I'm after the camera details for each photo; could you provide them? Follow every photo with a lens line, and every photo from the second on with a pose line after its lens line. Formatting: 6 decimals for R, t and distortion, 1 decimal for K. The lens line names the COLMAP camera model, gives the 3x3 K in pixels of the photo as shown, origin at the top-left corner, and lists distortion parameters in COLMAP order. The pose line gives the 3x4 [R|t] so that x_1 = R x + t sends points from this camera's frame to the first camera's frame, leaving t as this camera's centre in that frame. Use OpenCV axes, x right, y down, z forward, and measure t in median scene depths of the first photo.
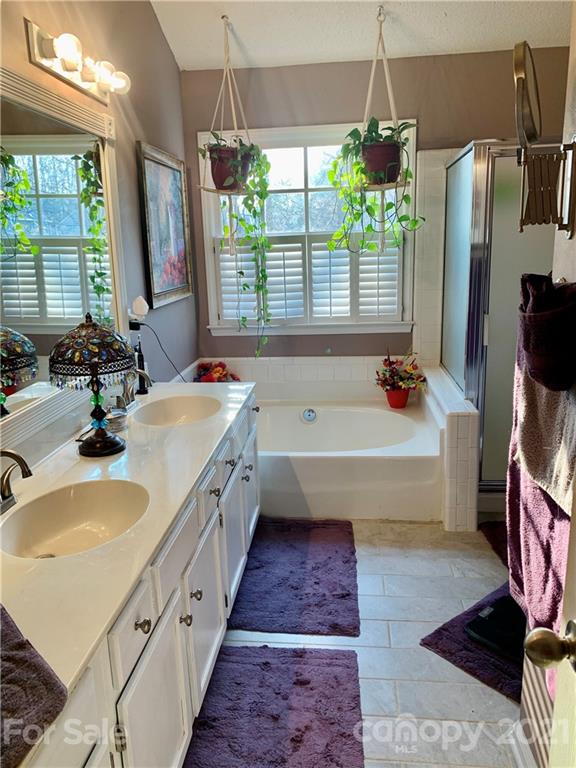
lens RADIAL K [[596.2, 0, 295.0], [0, 596.2, 382.6], [0, 0, 1]] dist [0.051934, -0.091826]
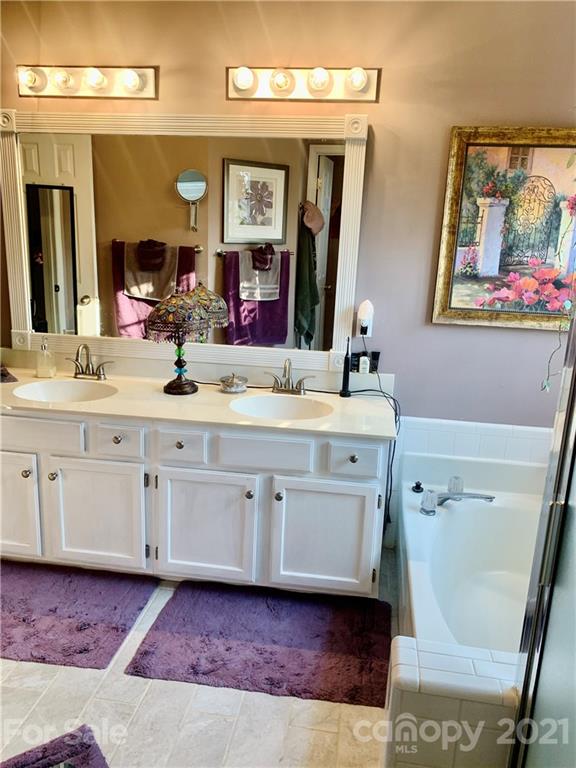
lens RADIAL K [[596.2, 0, 295.0], [0, 596.2, 382.6], [0, 0, 1]] dist [0.051934, -0.091826]
pose [[-0.067351, 0.265337, -0.961801, 0.571609], [-0.272934, 0.922320, 0.273557, -0.207127], [0.959672, 0.280932, 0.010300, 0.748452]]
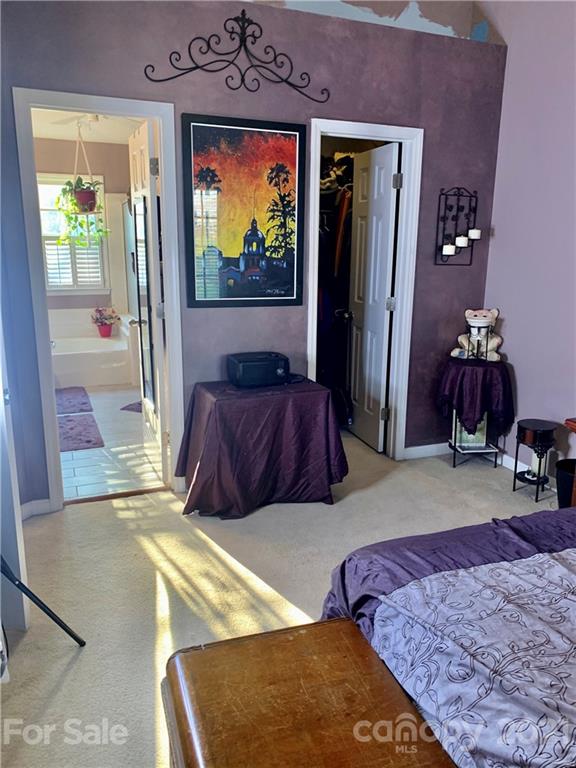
lens RADIAL K [[596.2, 0, 295.0], [0, 596.2, 382.6], [0, 0, 1]] dist [0.051934, -0.091826]
pose [[0.890176, -0.069672, 0.450258, -0.157568], [0.072194, 0.997323, 0.011594, 0.229178], [-0.449860, 0.022185, 0.892823, -0.960644]]
